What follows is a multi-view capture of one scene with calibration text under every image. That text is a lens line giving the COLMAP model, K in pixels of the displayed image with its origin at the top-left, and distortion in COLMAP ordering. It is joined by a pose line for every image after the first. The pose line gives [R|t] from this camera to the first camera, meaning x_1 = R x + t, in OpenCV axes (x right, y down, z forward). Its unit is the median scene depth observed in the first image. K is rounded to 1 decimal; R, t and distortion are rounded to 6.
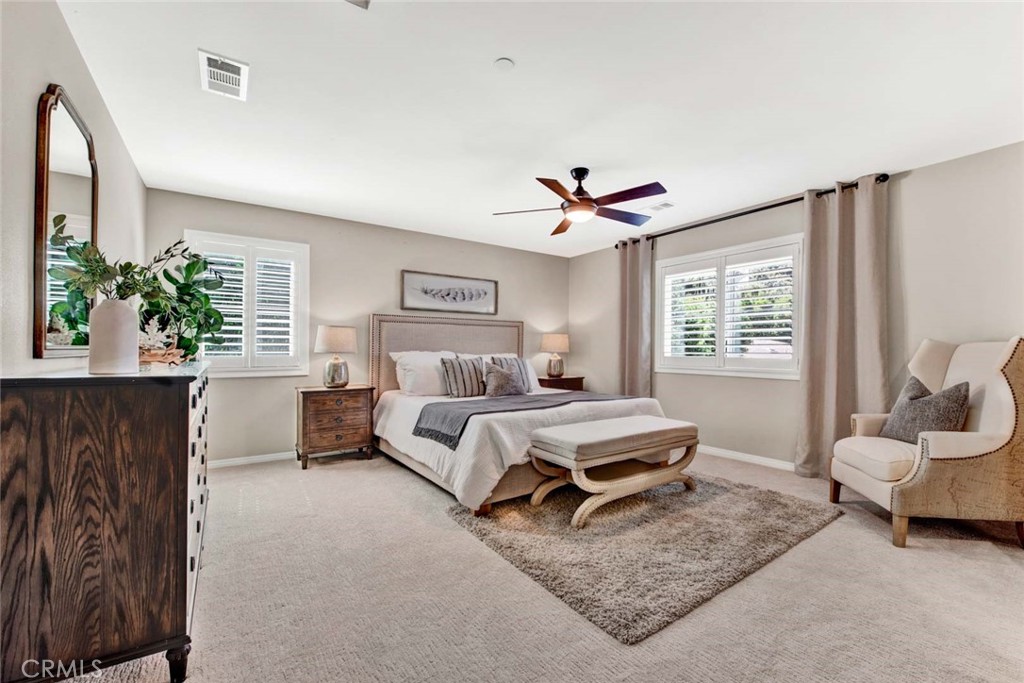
lens RADIAL K [[421.3, 0, 519.5], [0, 421.3, 352.0], [0, 0, 1]] dist [-0.001792, -0.000701]
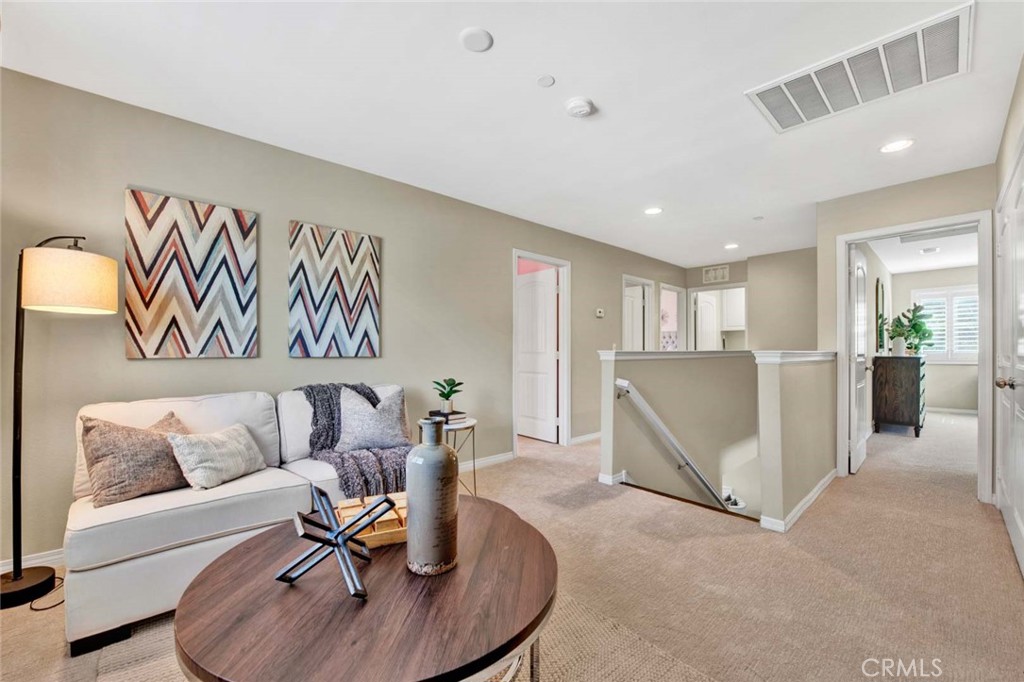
lens RADIAL K [[421.3, 0, 519.5], [0, 421.3, 351.5], [0, 0, 1]] dist [-0.001792, -0.000701]
pose [[0.165350, -0.011623, -0.986166, 0.979924], [0.012318, 0.999877, -0.009720, 0.001671], [0.986158, -0.010540, 0.165473, -1.326042]]
